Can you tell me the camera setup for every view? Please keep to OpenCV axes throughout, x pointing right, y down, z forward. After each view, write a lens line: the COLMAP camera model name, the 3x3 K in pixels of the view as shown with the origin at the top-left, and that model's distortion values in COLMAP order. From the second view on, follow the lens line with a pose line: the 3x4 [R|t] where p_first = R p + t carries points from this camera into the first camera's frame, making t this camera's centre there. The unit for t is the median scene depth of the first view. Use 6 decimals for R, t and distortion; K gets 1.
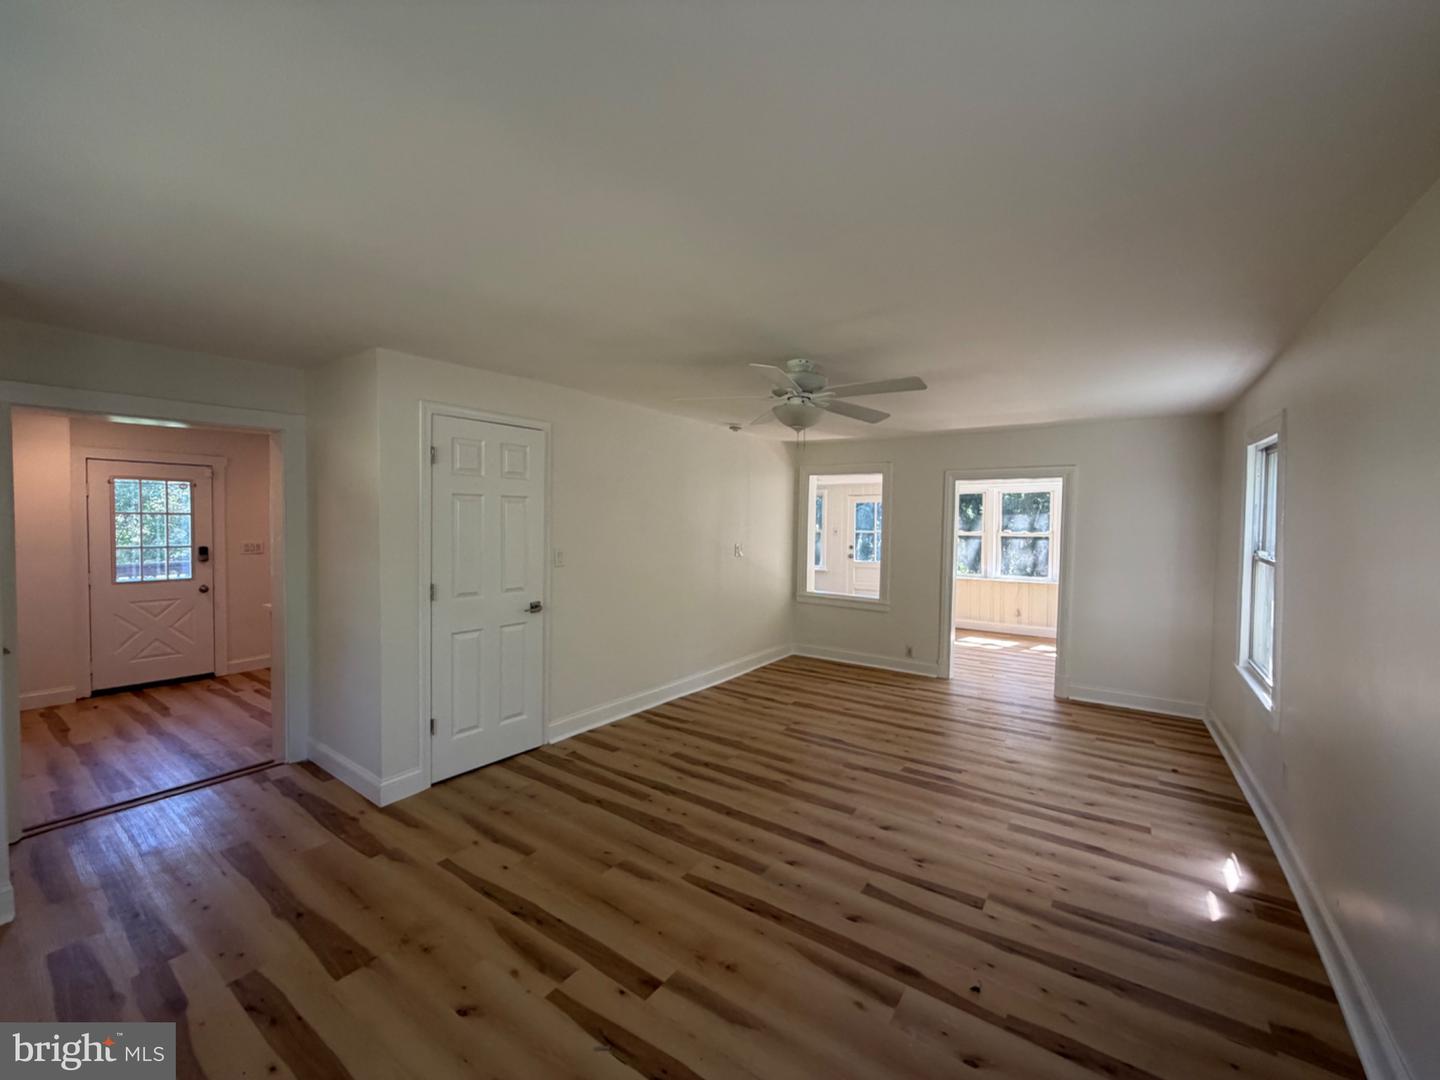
lens RADIAL K [[572.6, 0, 716.3], [0, 572.6, 538.4], [0, 0, 1]] dist [0.001285, -0.000250]
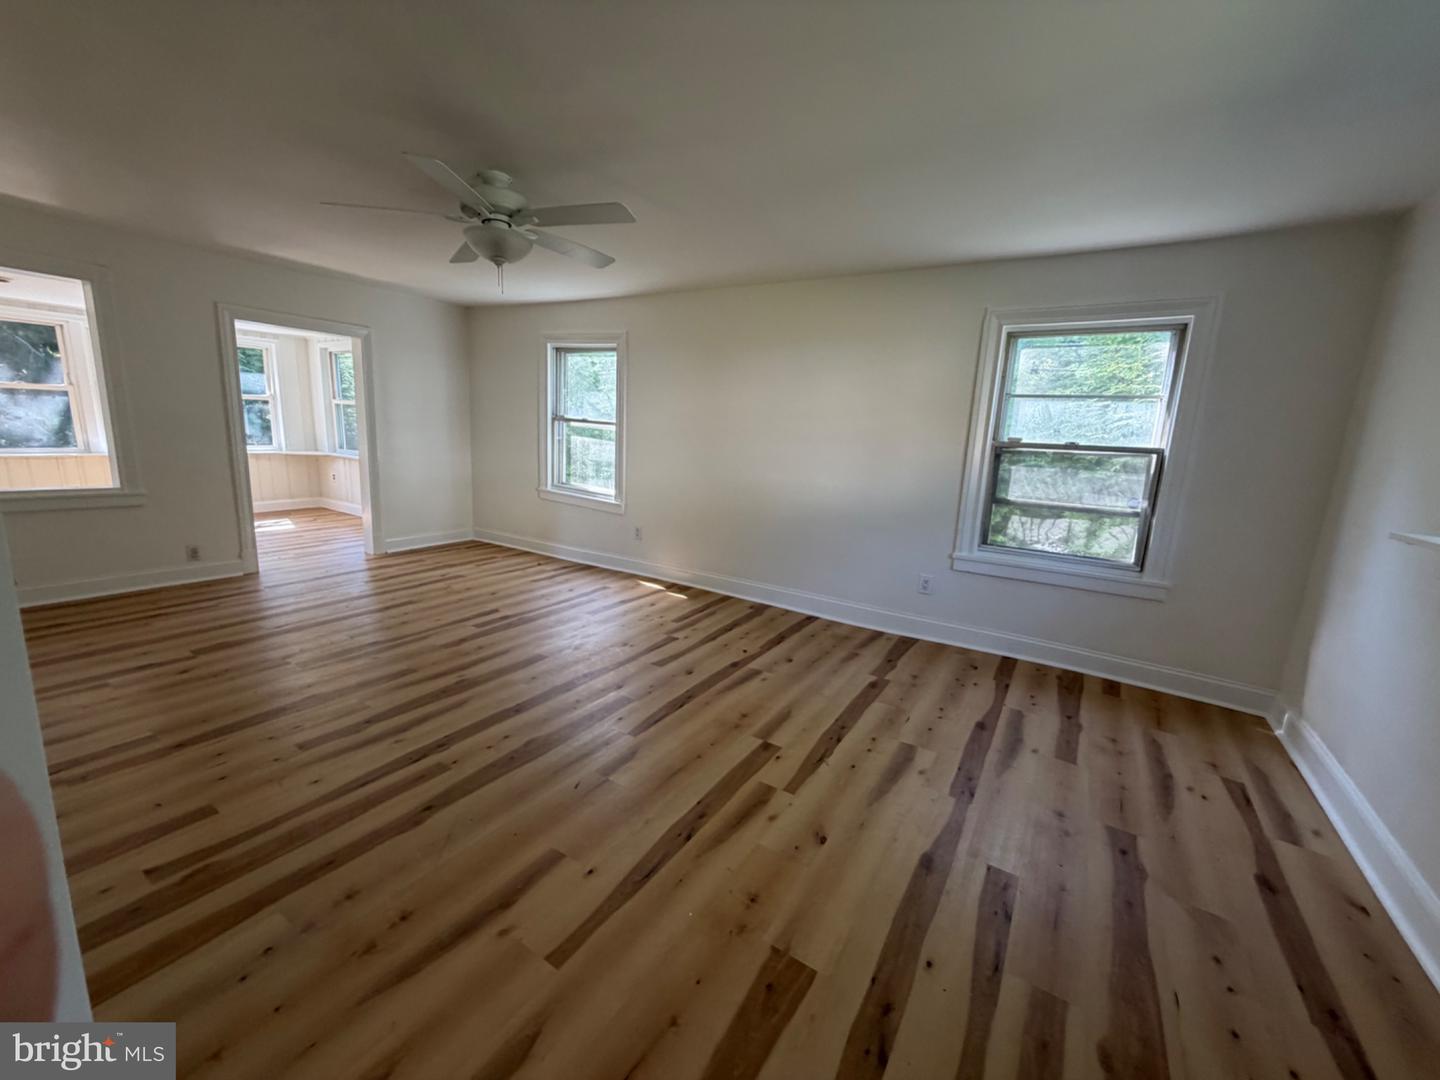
lens RADIAL K [[572.6, 0, 716.3], [0, 572.6, 538.4], [0, 0, 1]] dist [0.001285, -0.000250]
pose [[-0.043083, -0.204740, 0.977868, -0.924631], [-0.023425, 0.978715, 0.203885, 0.033045], [-0.998797, -0.014122, -0.046962, 0.845016]]
